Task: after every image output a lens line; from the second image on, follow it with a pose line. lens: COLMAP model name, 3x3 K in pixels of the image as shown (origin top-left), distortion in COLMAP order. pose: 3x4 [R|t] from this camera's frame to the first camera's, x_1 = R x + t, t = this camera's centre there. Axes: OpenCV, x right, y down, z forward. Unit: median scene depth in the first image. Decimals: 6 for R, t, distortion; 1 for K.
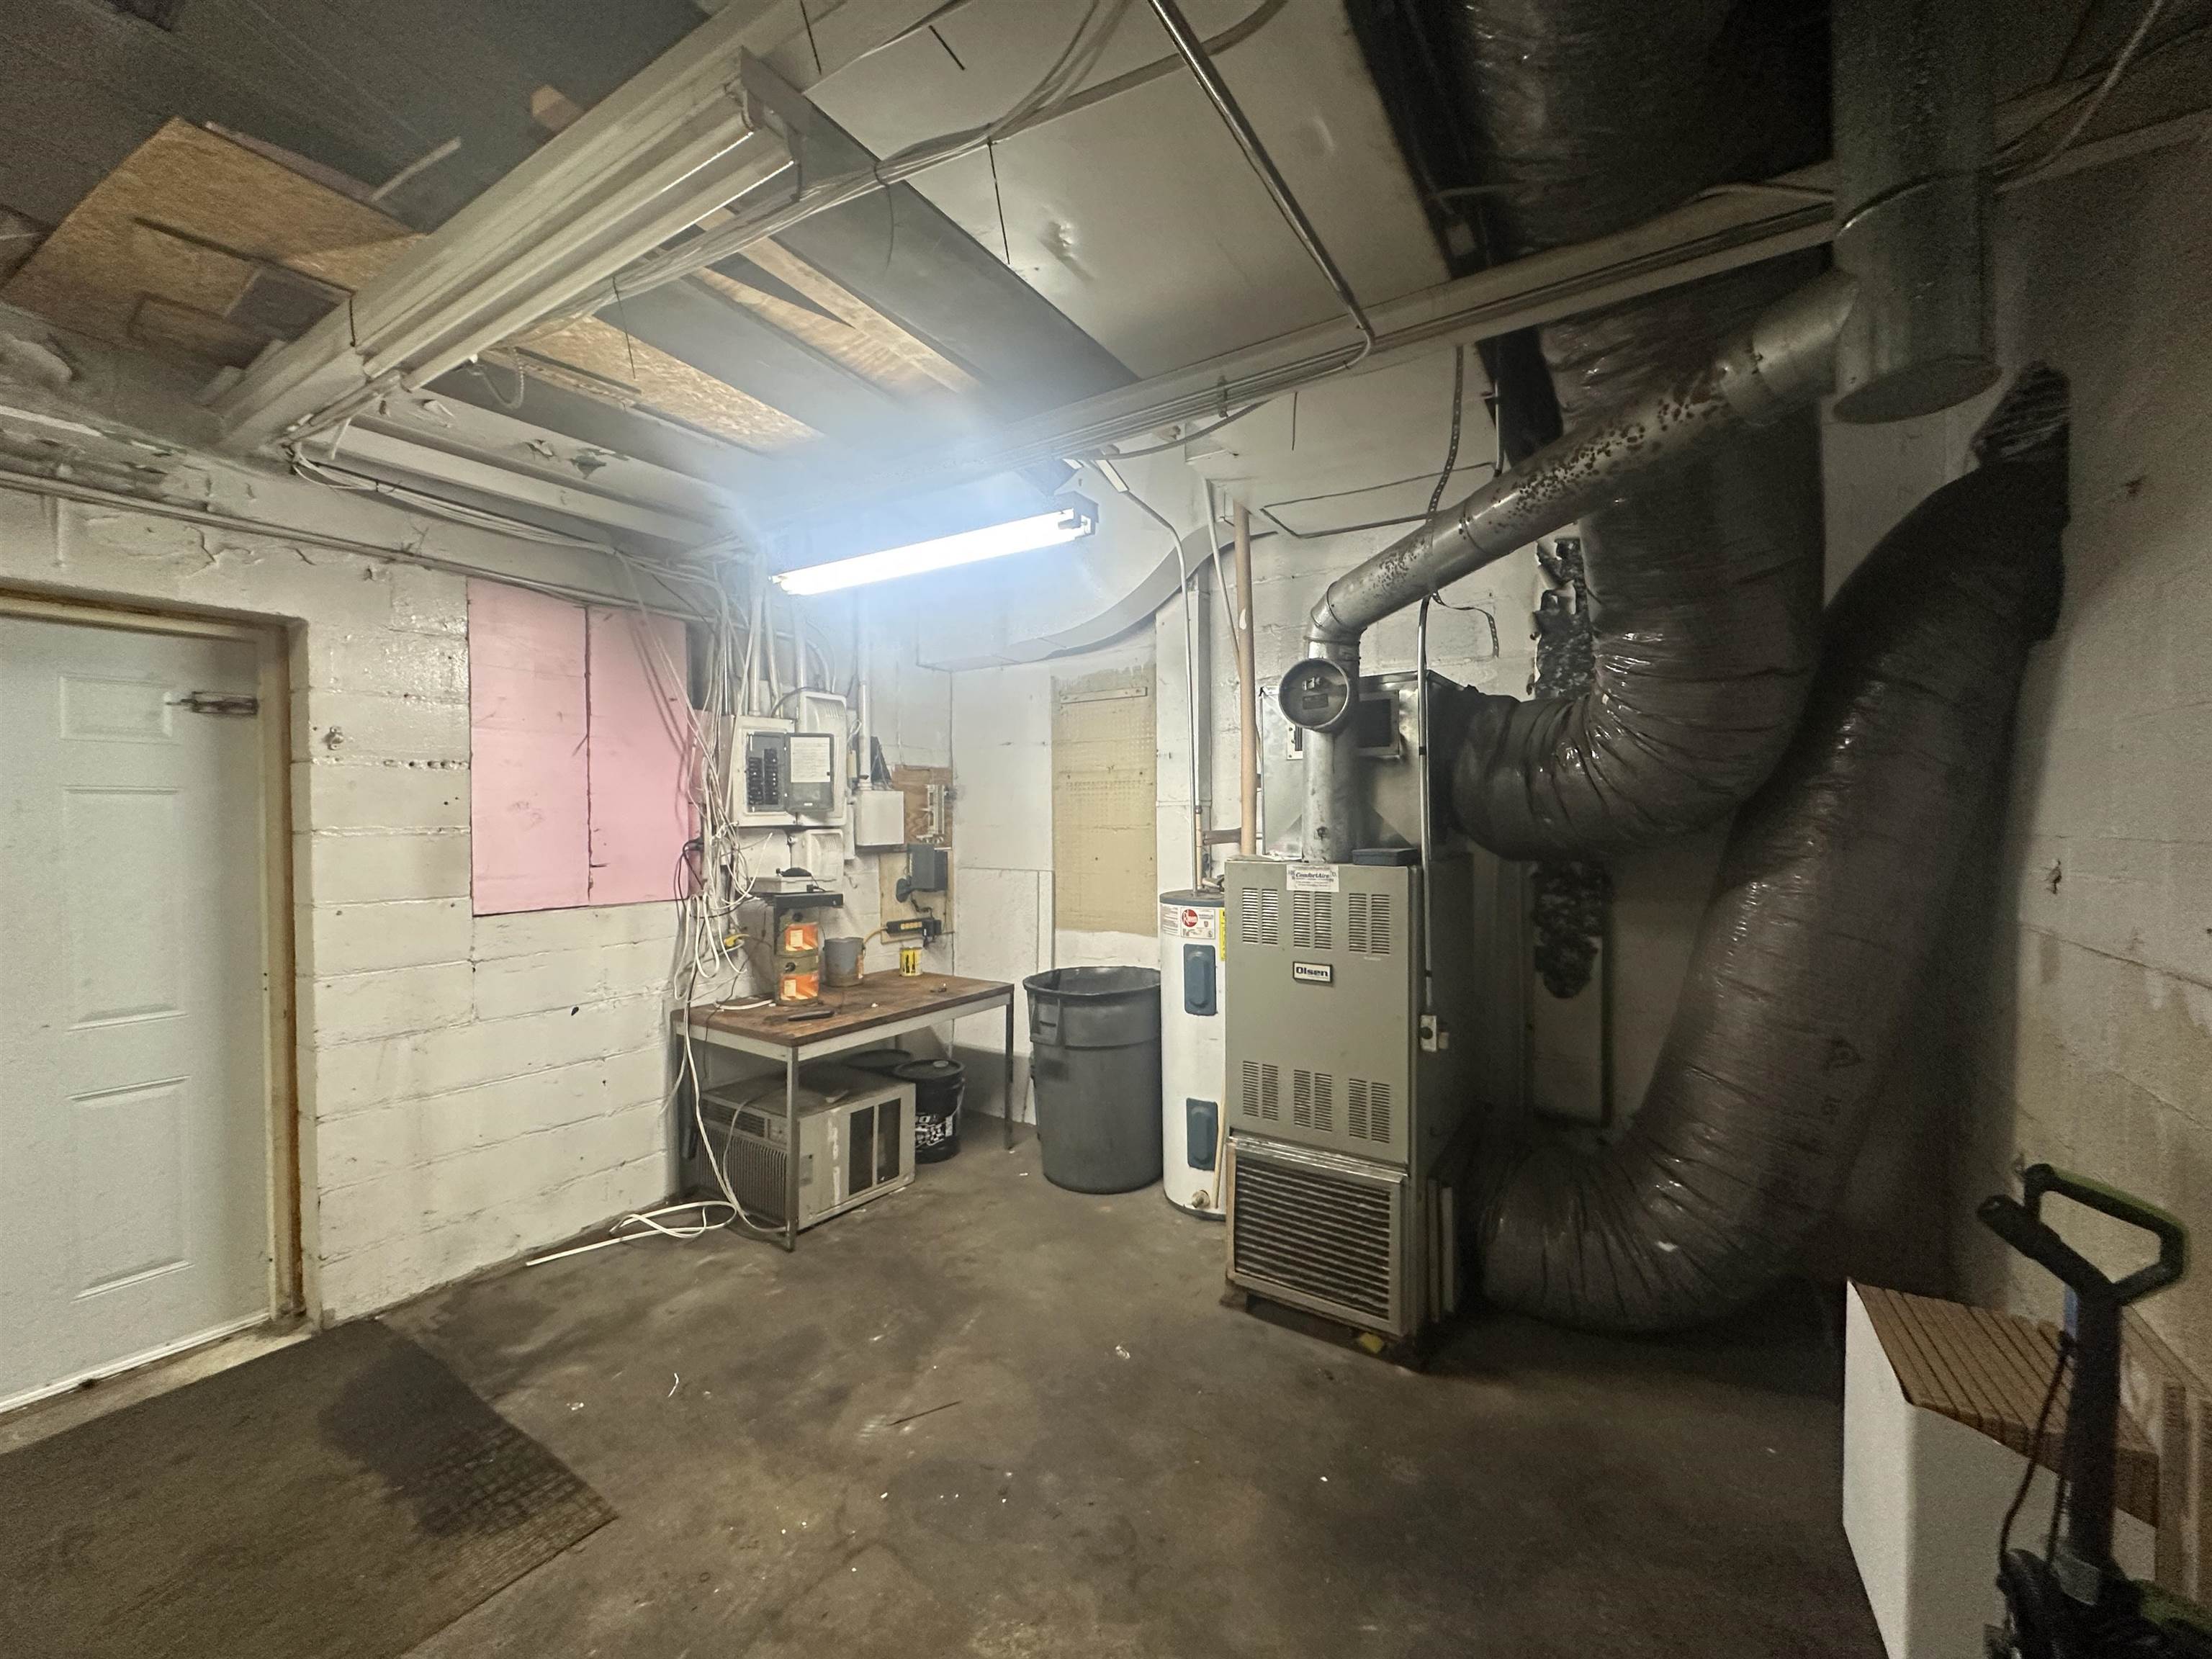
lens RADIAL K [[880.9, 0, 1116.5], [0, 880.9, 823.3], [0, 0, 1]] dist [-0.003146, -0.000168]
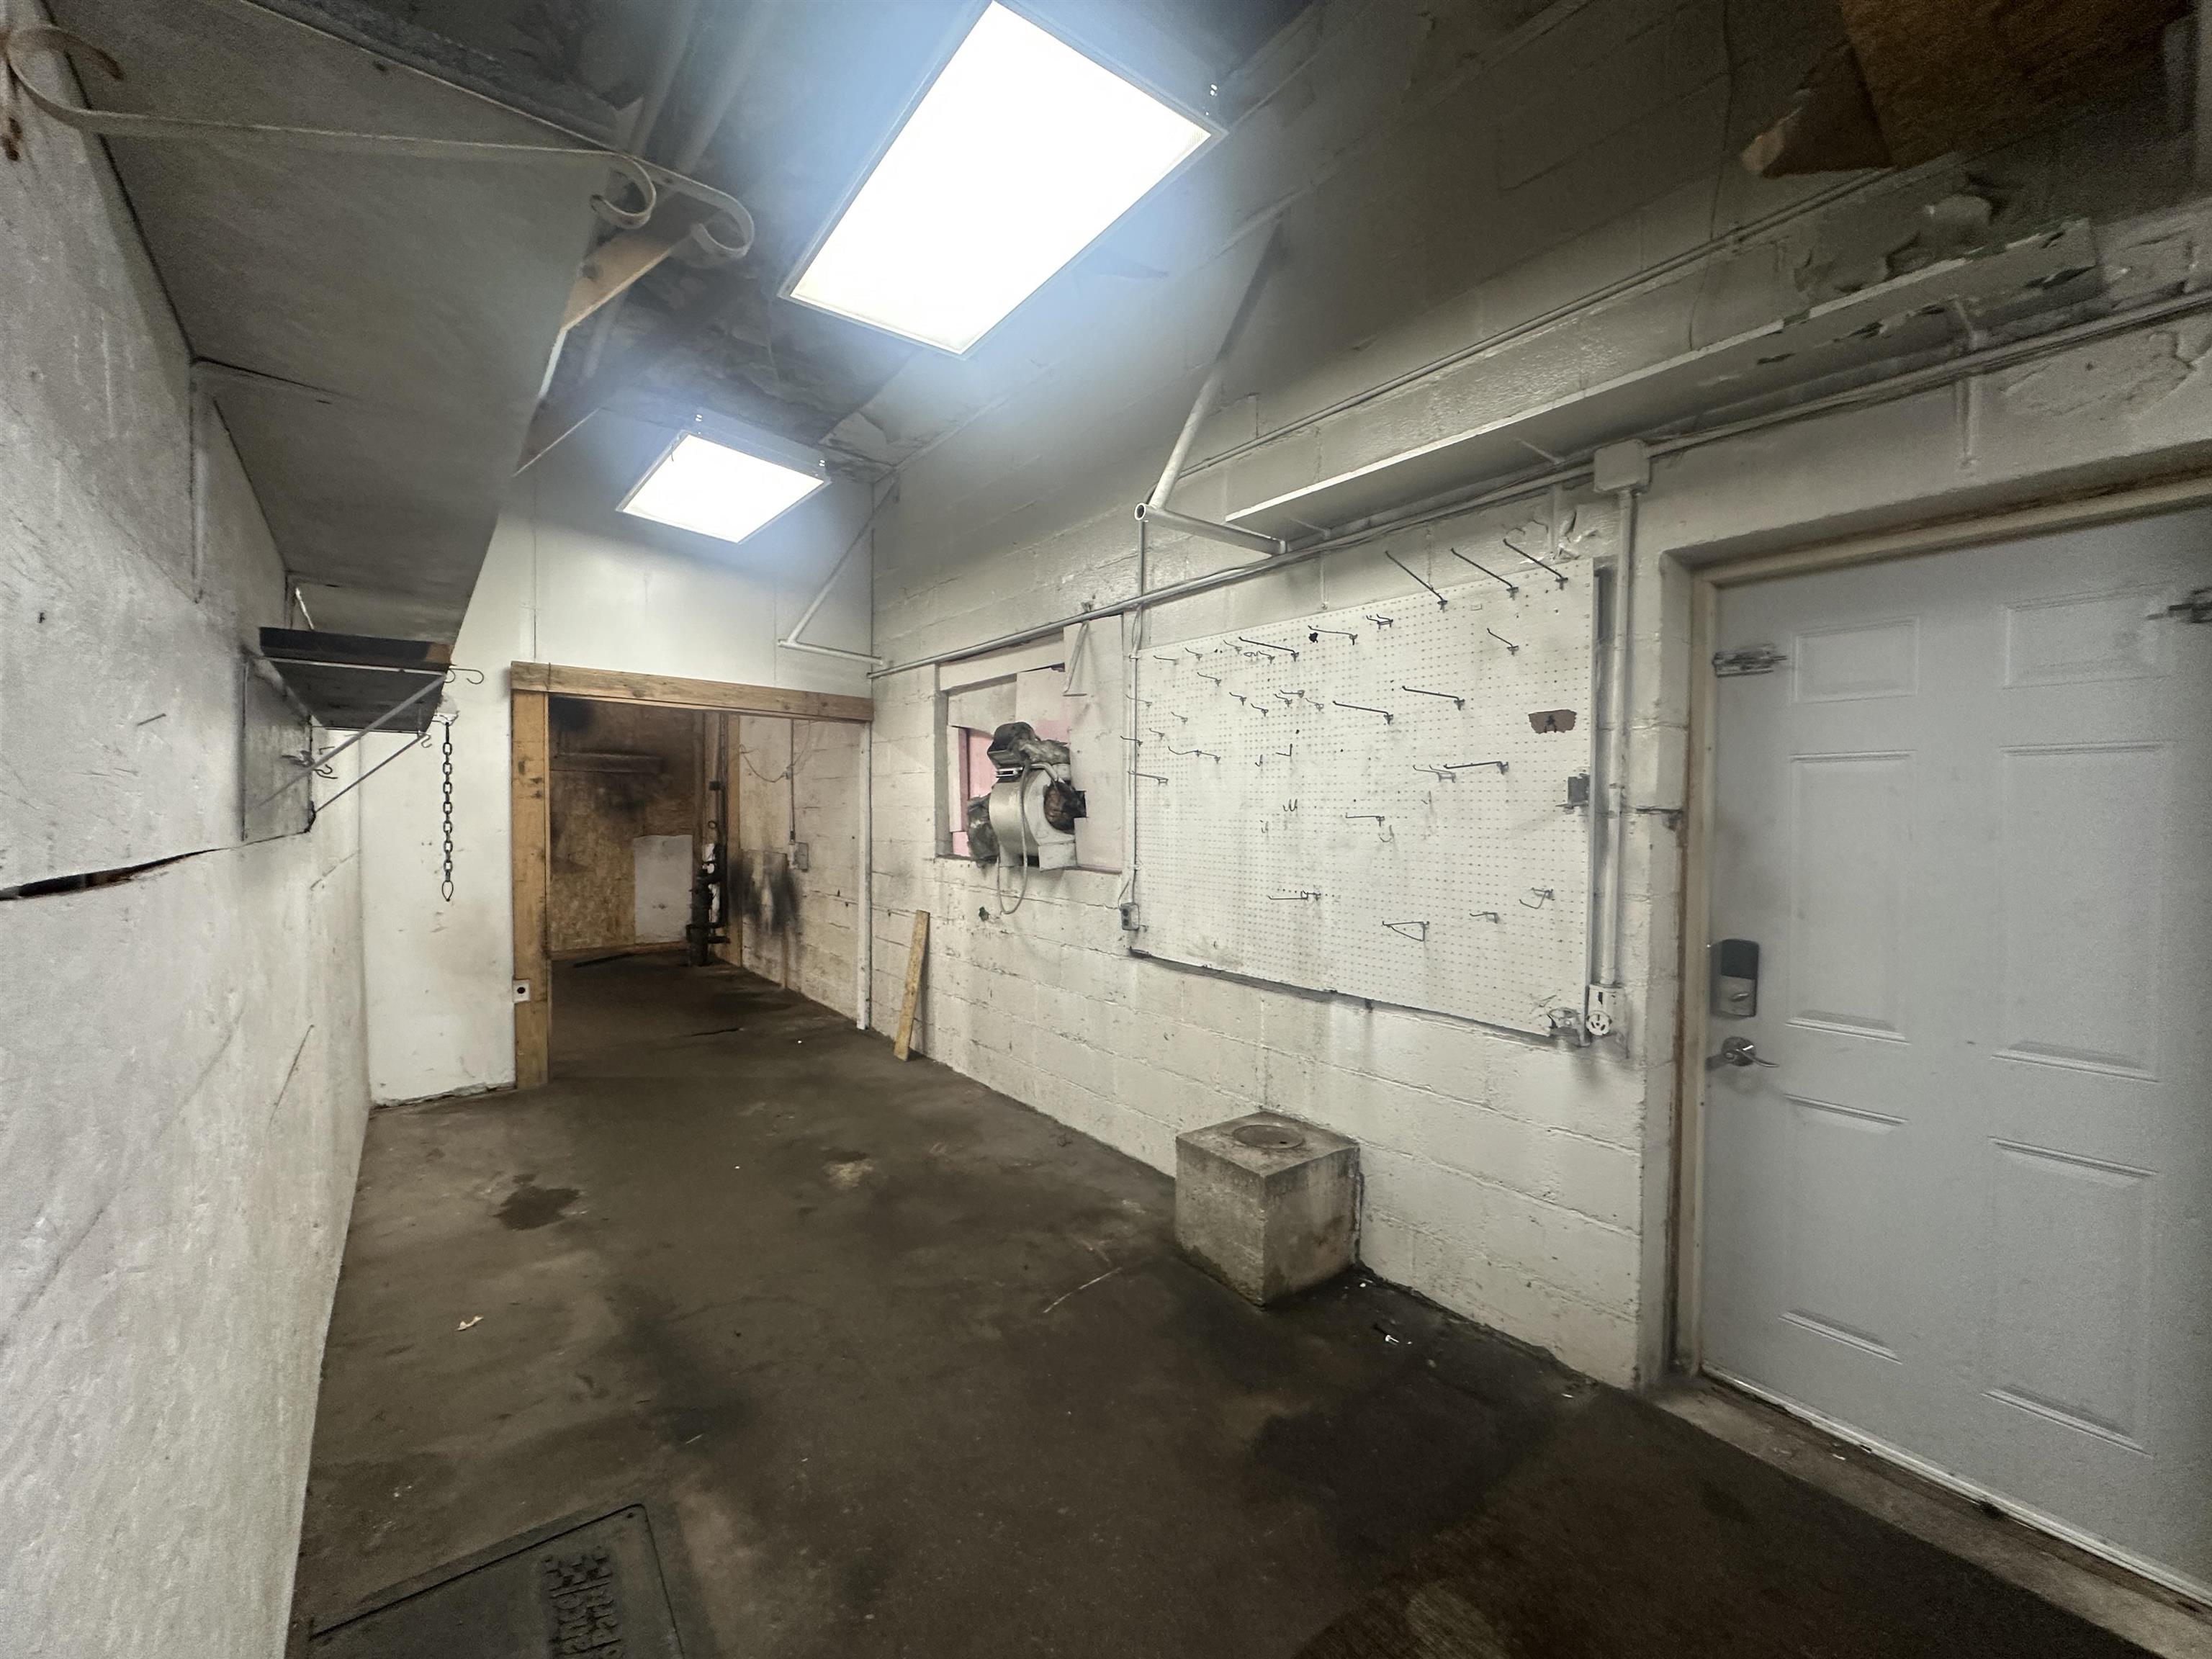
lens RADIAL K [[880.9, 0, 1096.4], [0, 880.9, 826.1], [0, 0, 1]] dist [-0.003146, -0.000168]
pose [[-0.330326, 0.022961, -0.943588, -0.183232], [-0.012819, 0.999503, 0.028809, 0.016497], [0.943780, 0.021612, -0.329868, 0.489139]]
